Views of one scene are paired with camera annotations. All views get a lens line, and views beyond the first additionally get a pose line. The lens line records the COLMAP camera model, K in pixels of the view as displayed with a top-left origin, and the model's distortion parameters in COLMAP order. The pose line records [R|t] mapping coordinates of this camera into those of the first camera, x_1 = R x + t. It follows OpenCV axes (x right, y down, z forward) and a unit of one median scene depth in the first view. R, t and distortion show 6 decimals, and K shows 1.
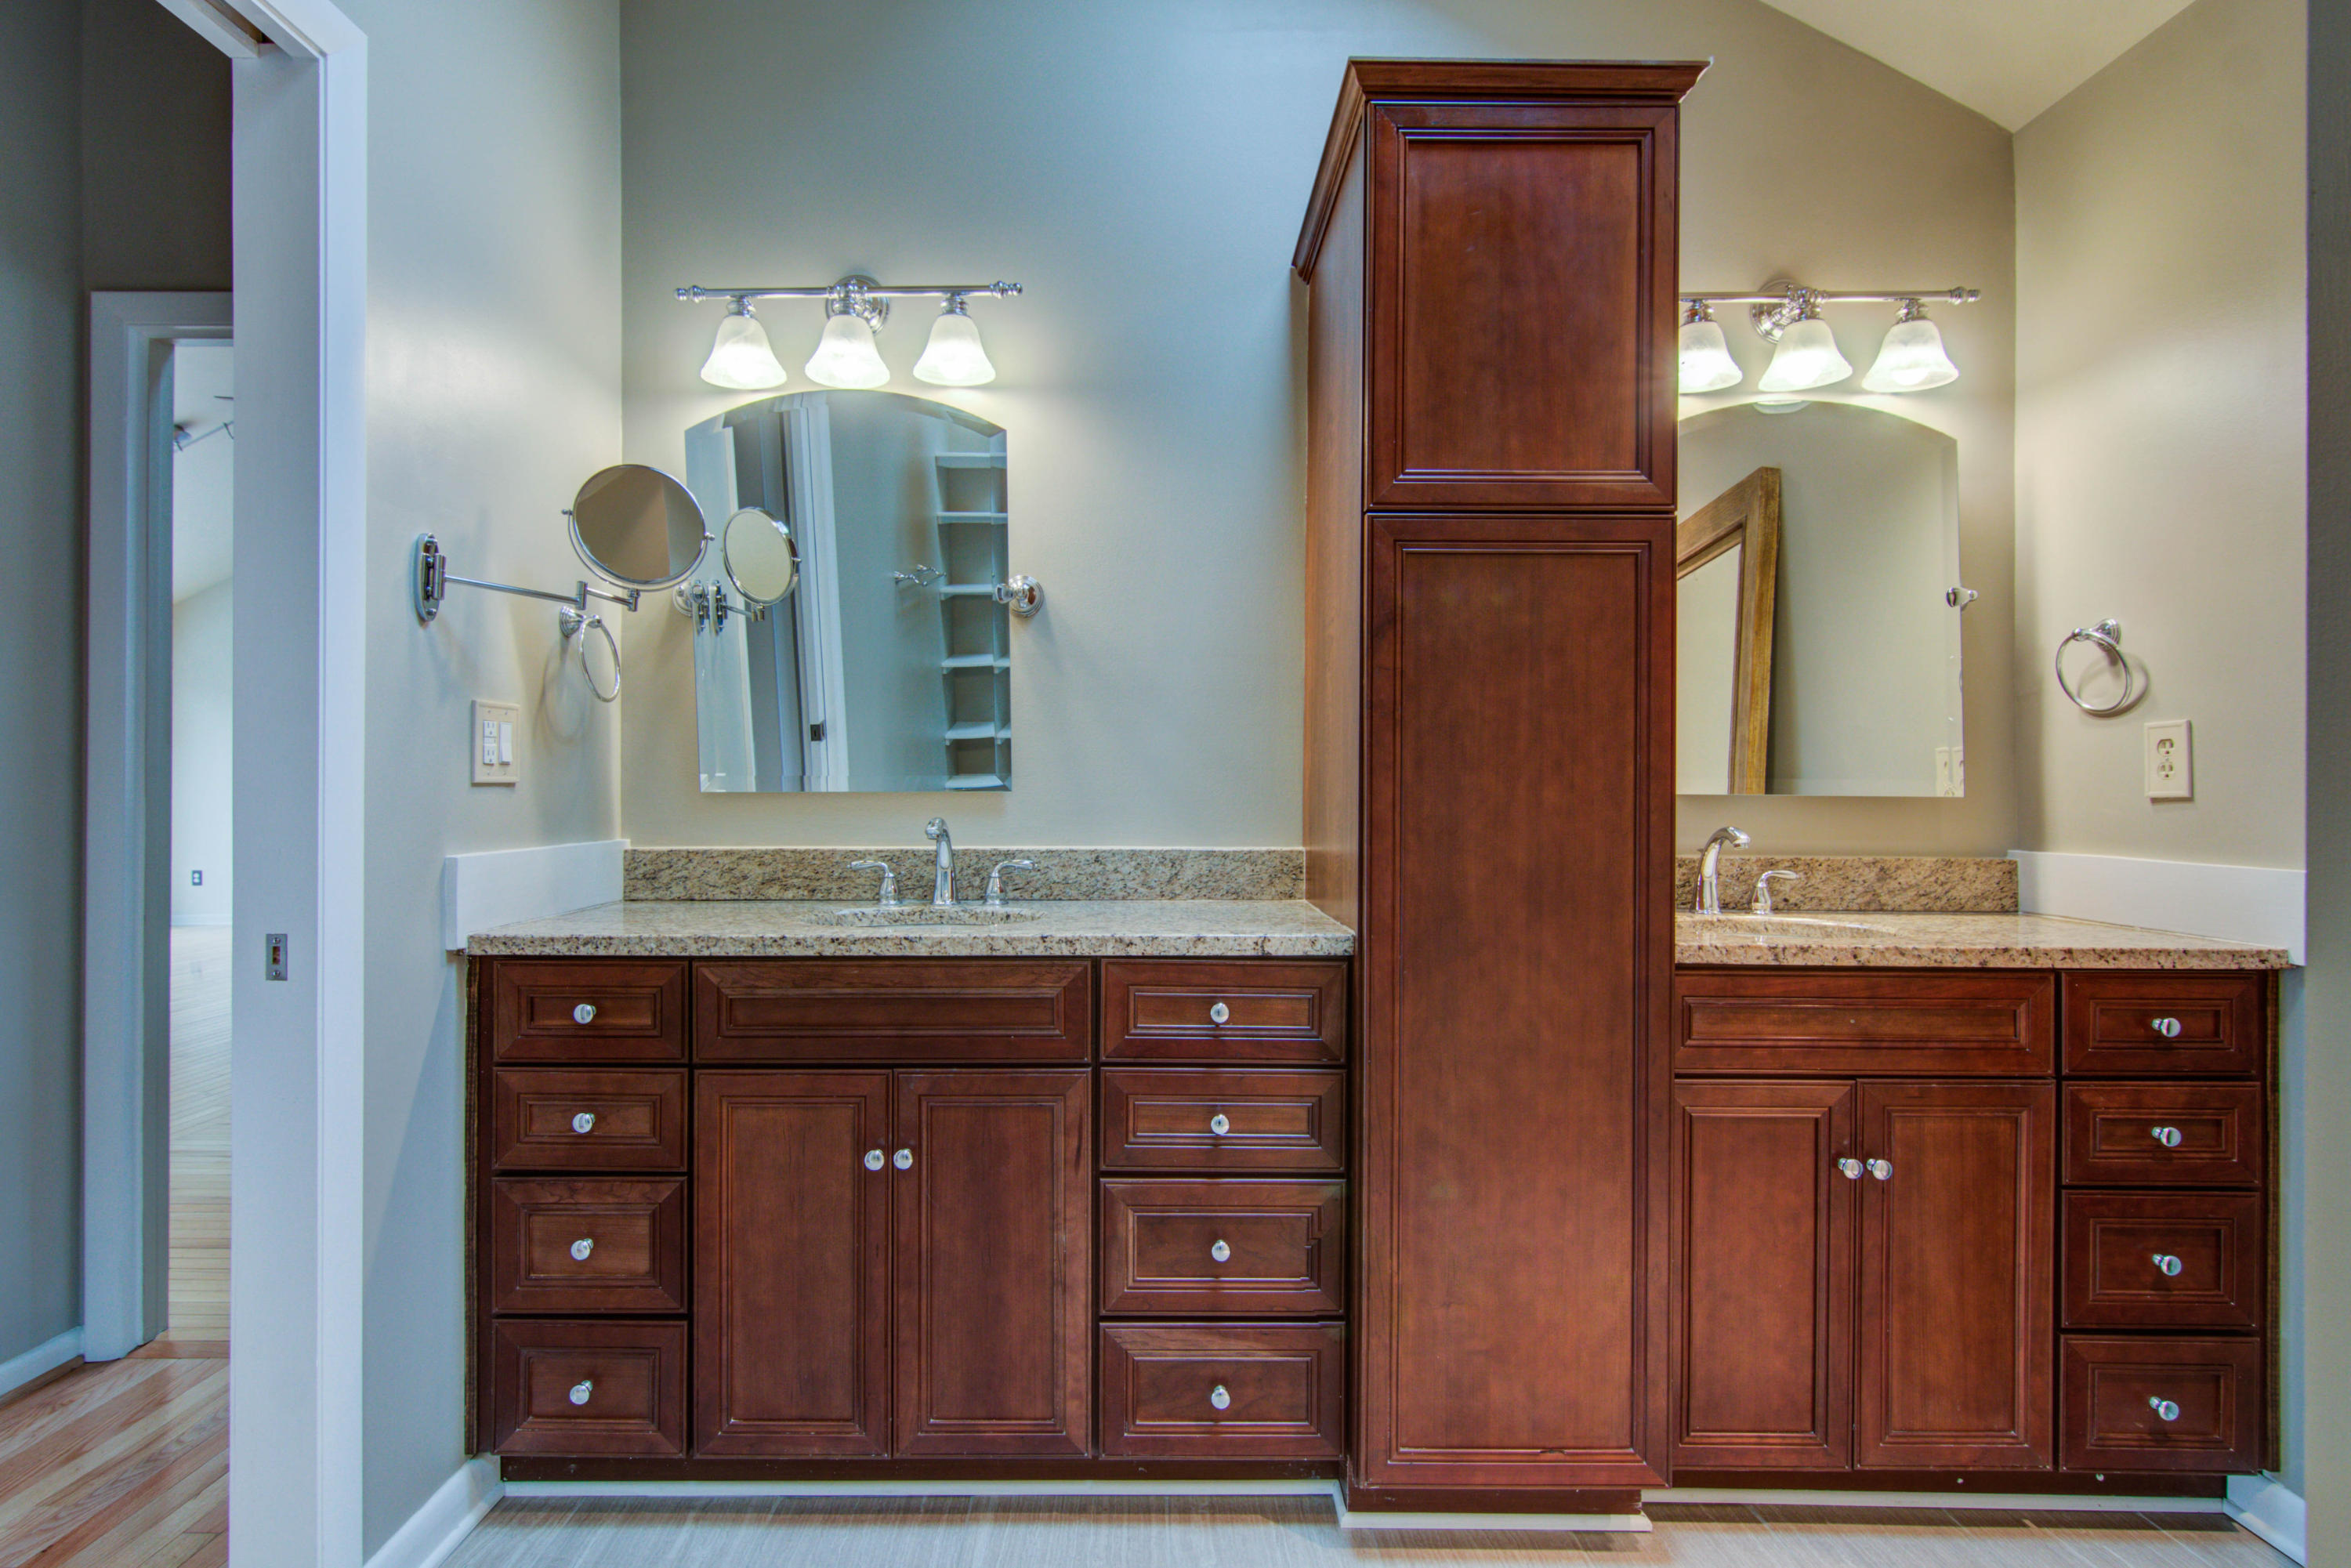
lens RADIAL K [[1235.6, 0, 1167.0], [0, 1235.6, 800.8], [0, 0, 1]] dist [-0.001605, -0.002091]
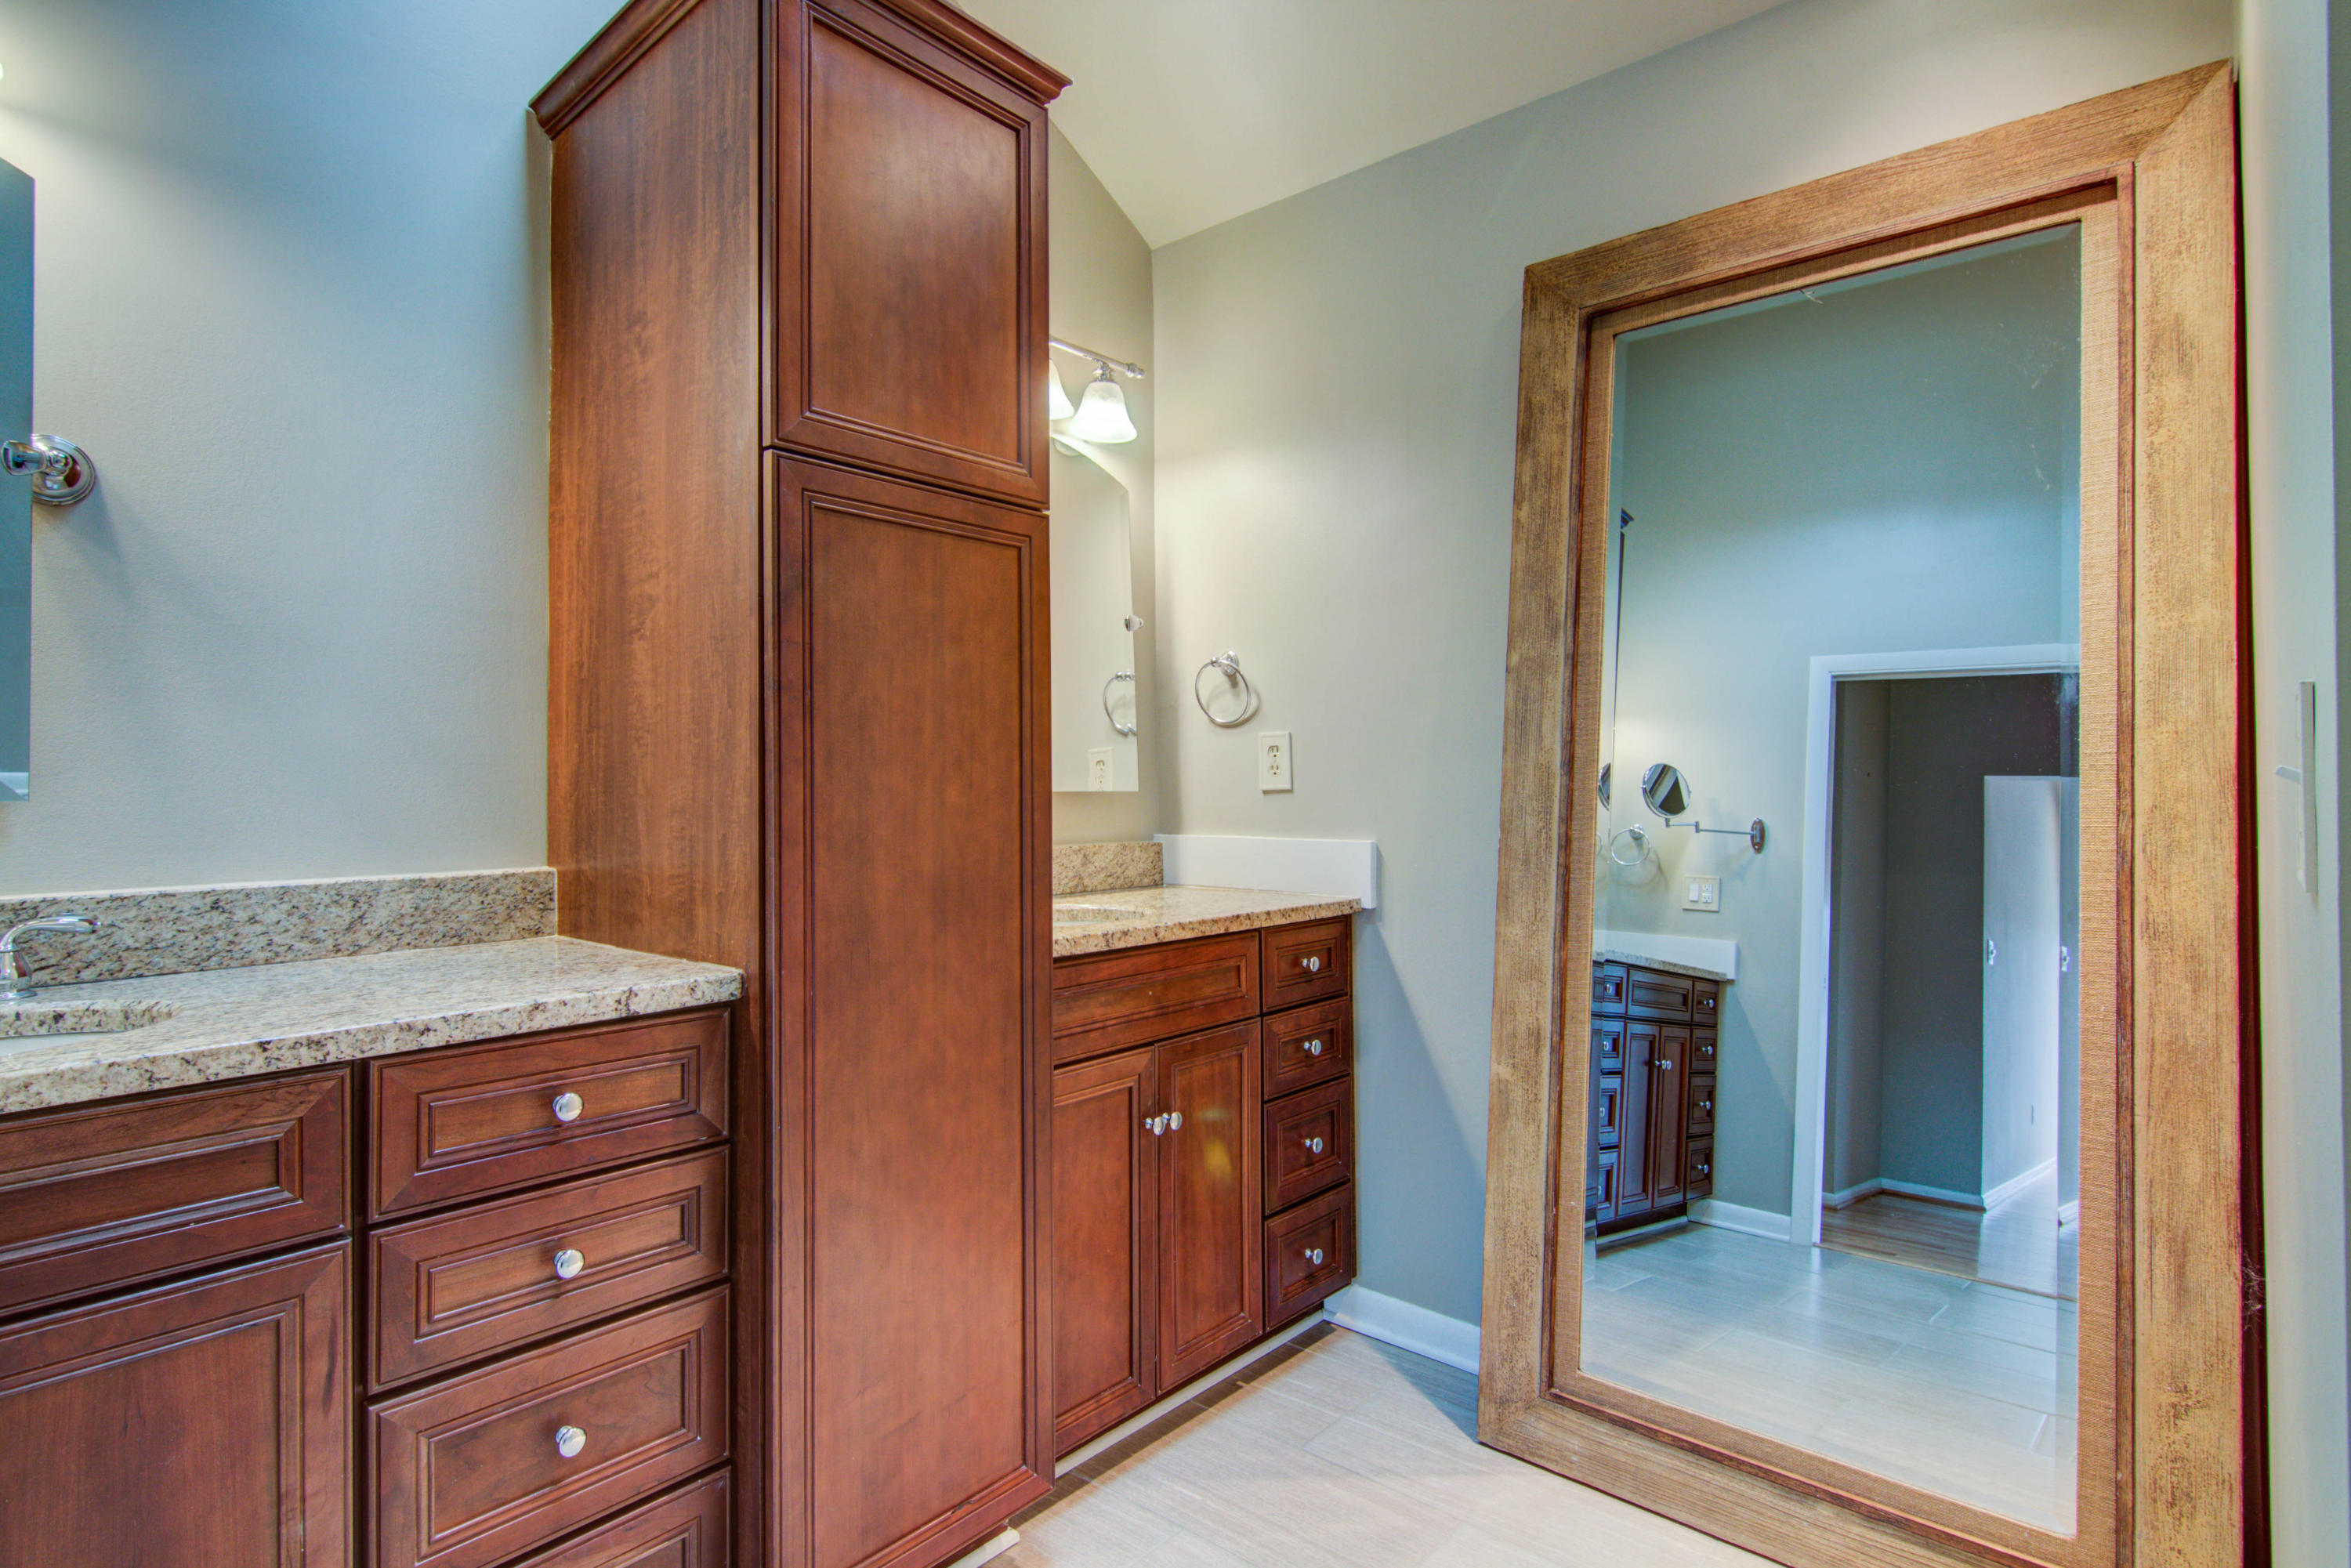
lens RADIAL K [[1178.5, 0, 1160.7], [0, 1178.5, 779.2], [0, 0, 1]] dist [0.003762, -0.003072]
pose [[0.657628, -0.004016, 0.753332, -0.242216], [0.016302, 0.999828, -0.008900, -0.005275], [-0.753166, 0.018134, 0.657580, 0.289827]]
